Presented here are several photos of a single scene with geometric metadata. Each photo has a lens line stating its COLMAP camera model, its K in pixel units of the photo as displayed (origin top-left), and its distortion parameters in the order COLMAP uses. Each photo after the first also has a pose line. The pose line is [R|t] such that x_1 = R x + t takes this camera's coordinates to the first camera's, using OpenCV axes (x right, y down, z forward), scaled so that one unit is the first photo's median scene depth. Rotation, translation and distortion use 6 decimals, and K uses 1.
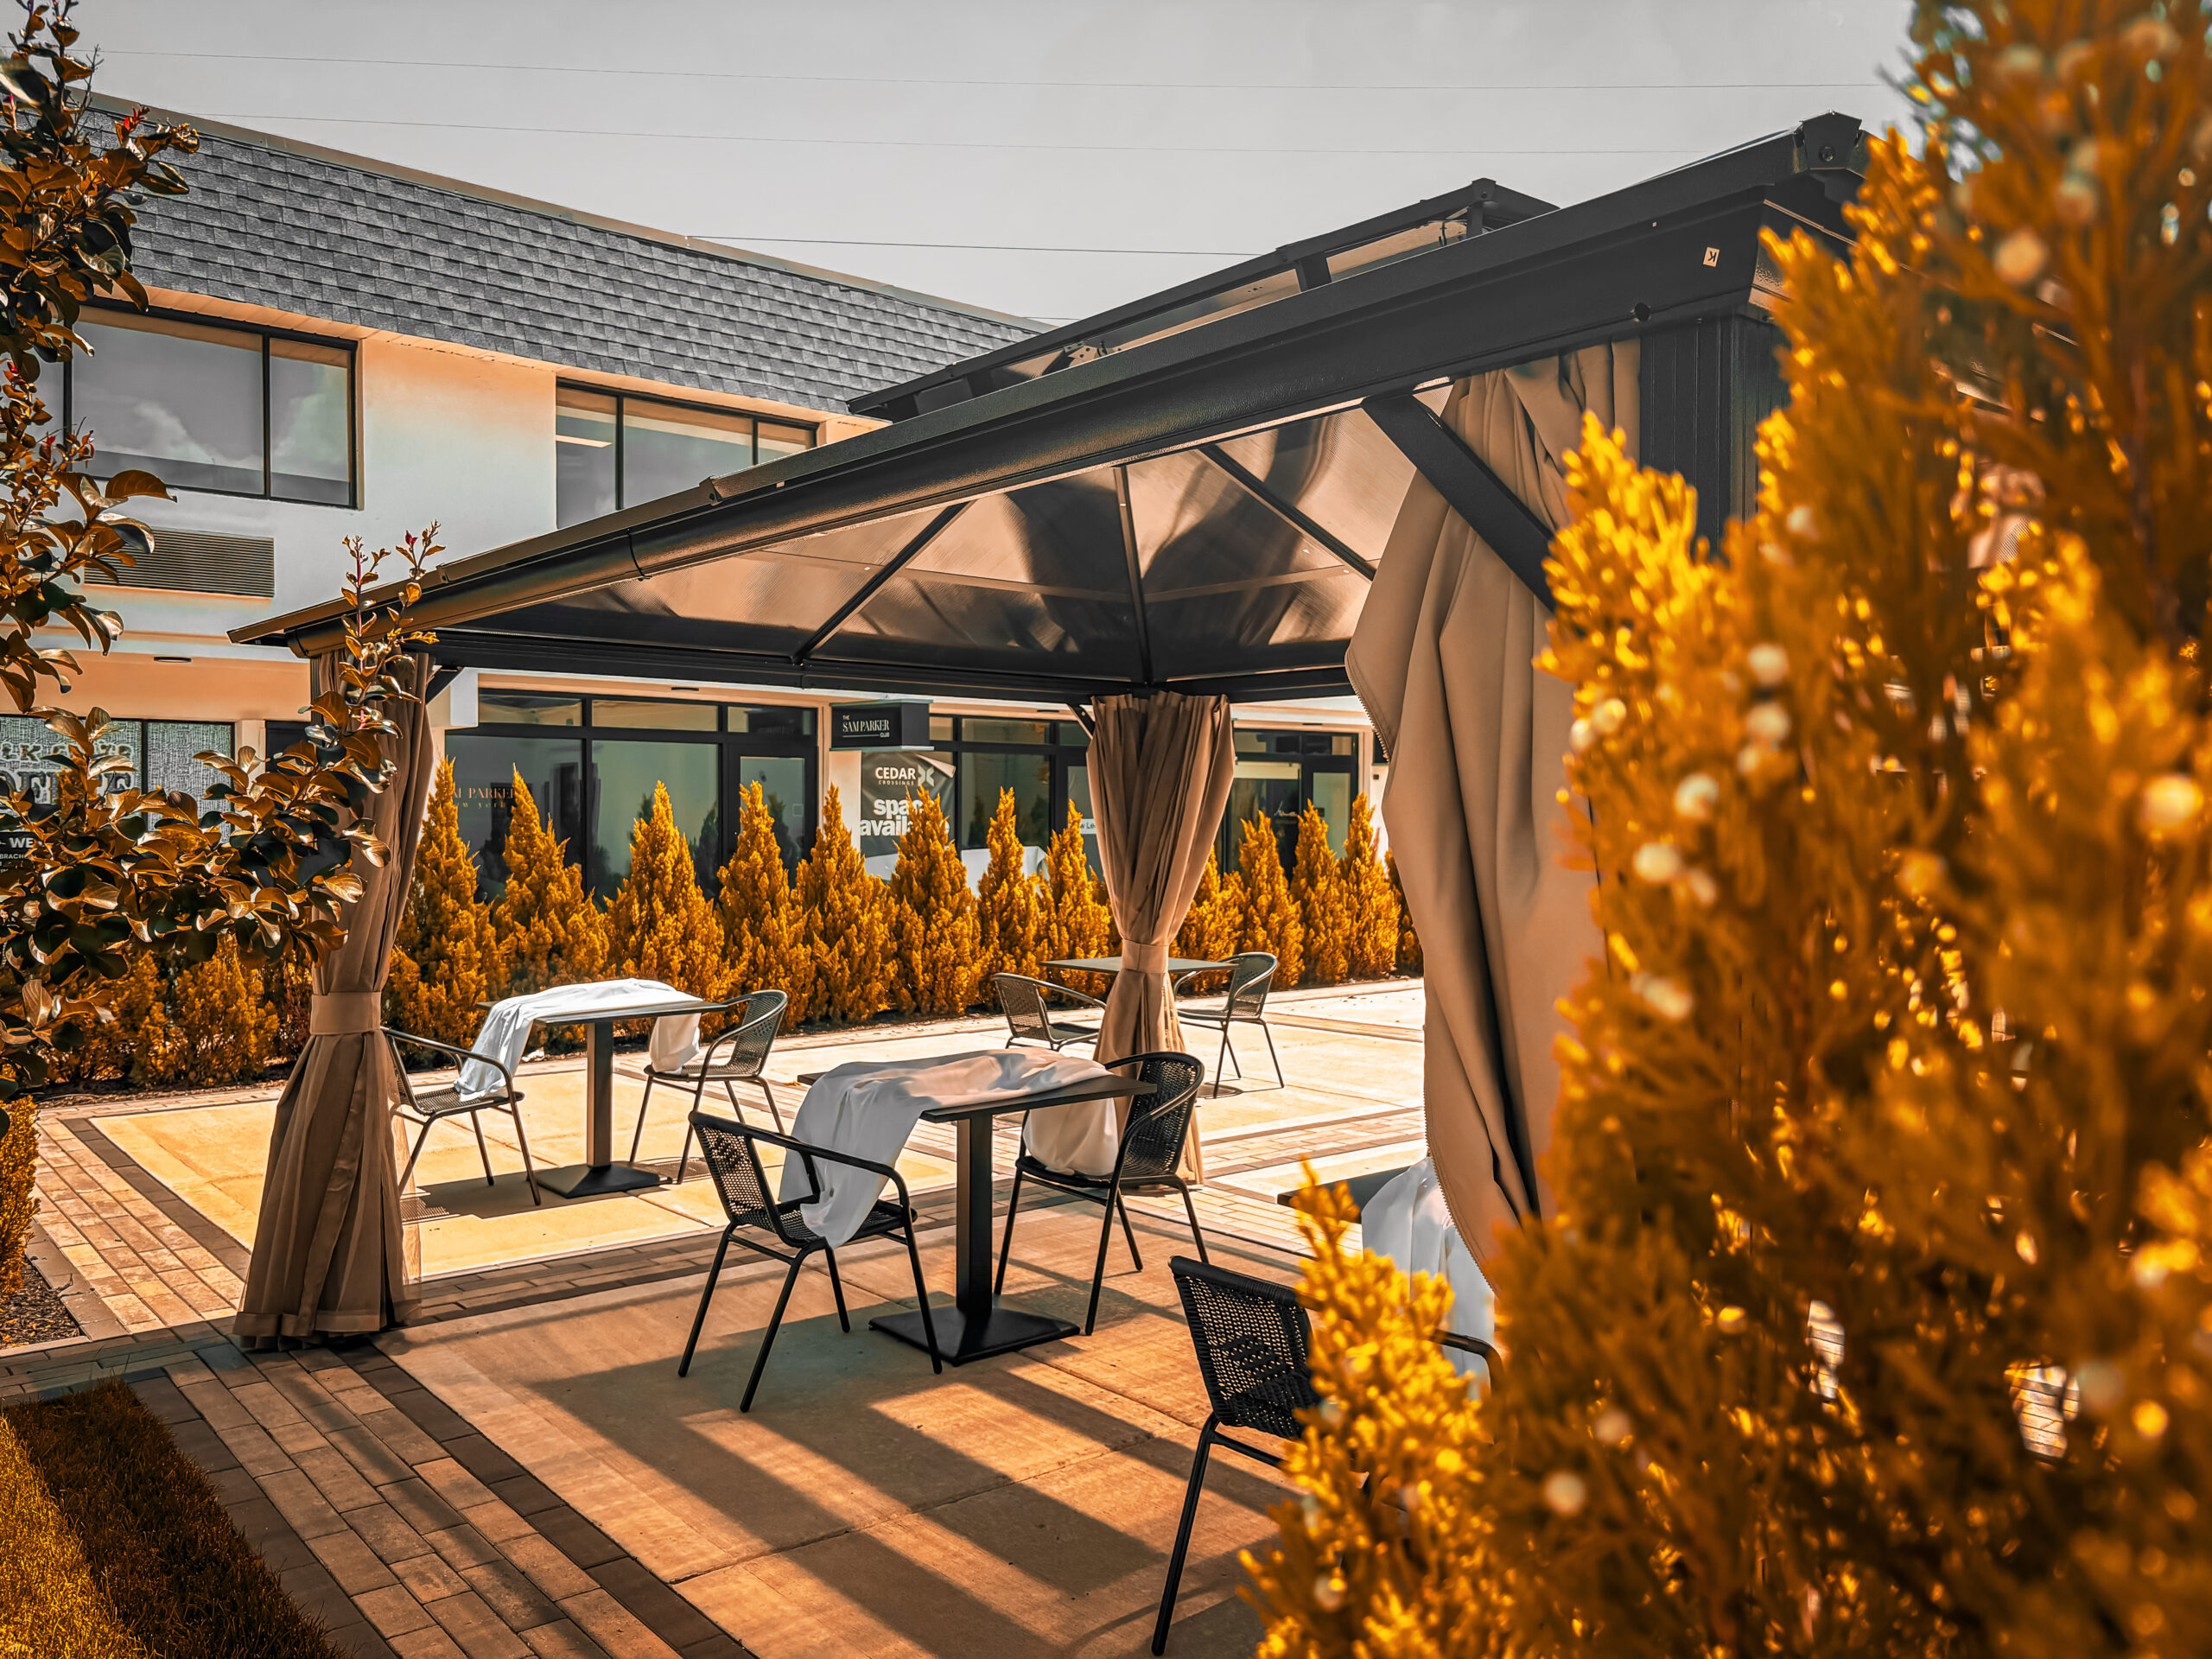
lens RADIAL K [[1677.5, 0, 1103.2], [0, 1677.5, 830.1], [0, 0, 1]] dist [0.029281, -0.011156]
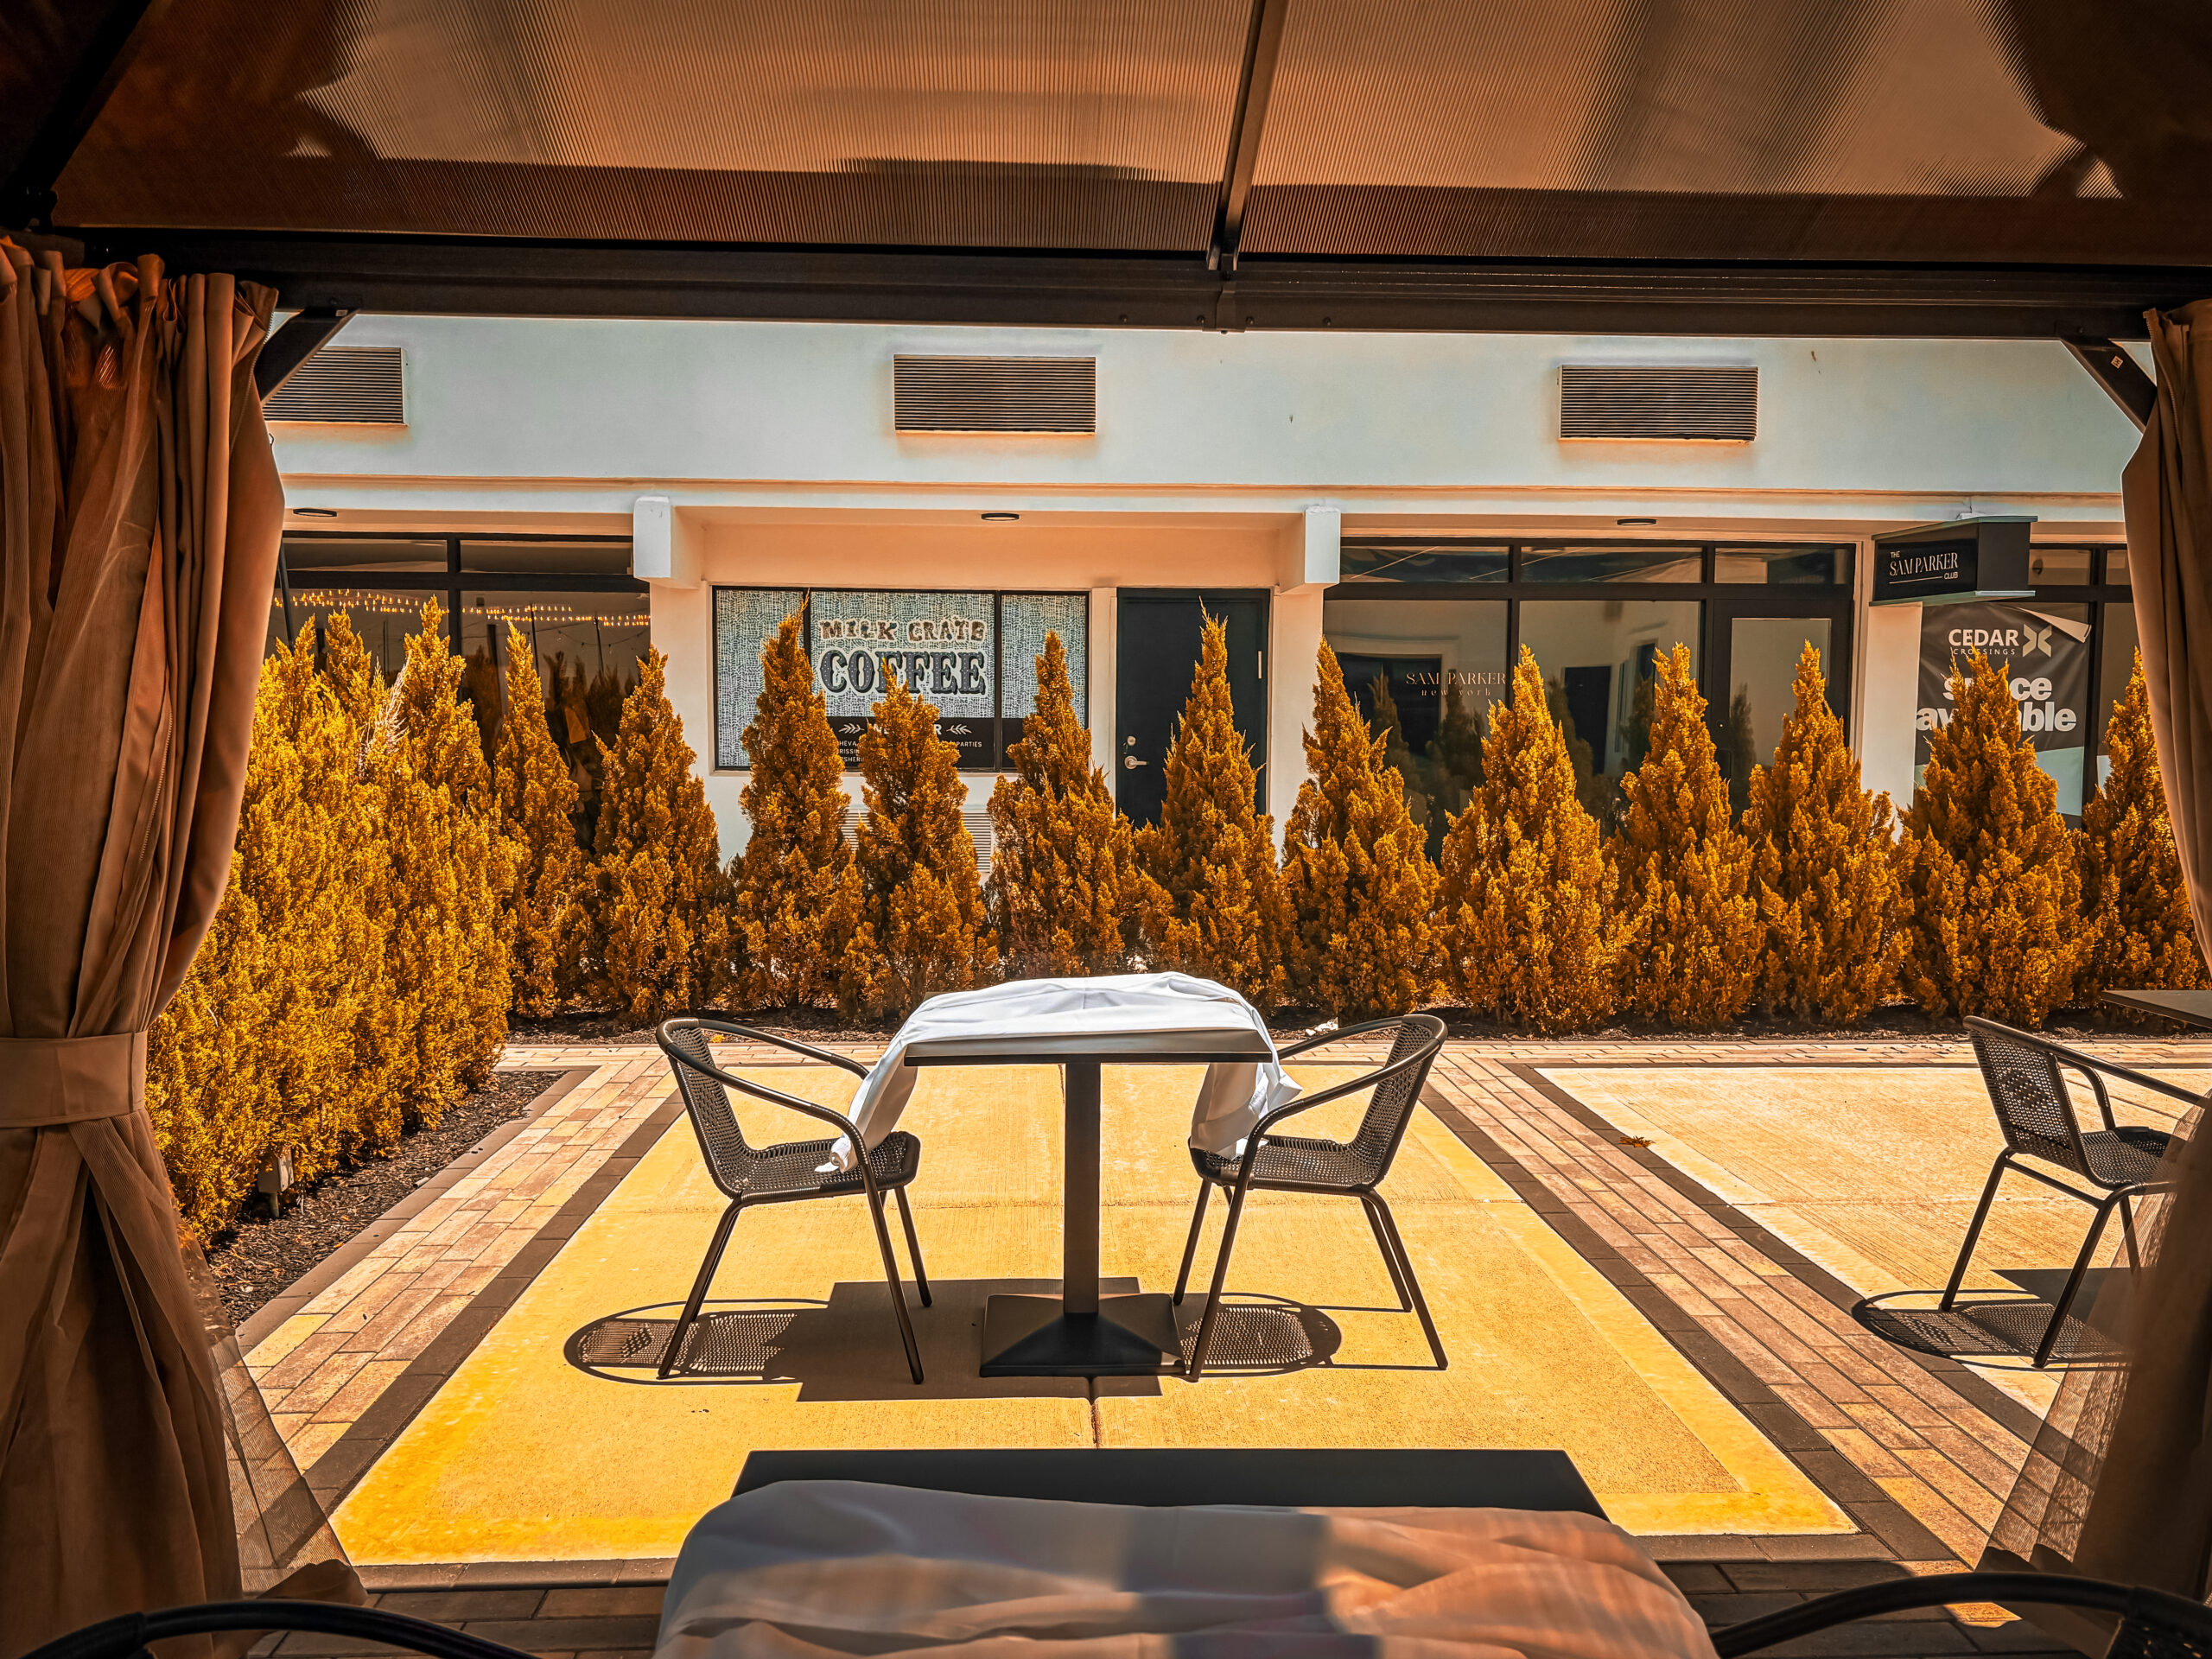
lens RADIAL K [[1677.5, 0, 1103.3], [0, 1677.5, 820.8], [0, 0, 1]] dist [0.029281, -0.011156]
pose [[0.785638, 0.041296, -0.617306, 0.025566], [-0.007622, 0.998340, 0.057086, 0.004224], [0.618639, -0.040144, 0.784649, 0.339695]]
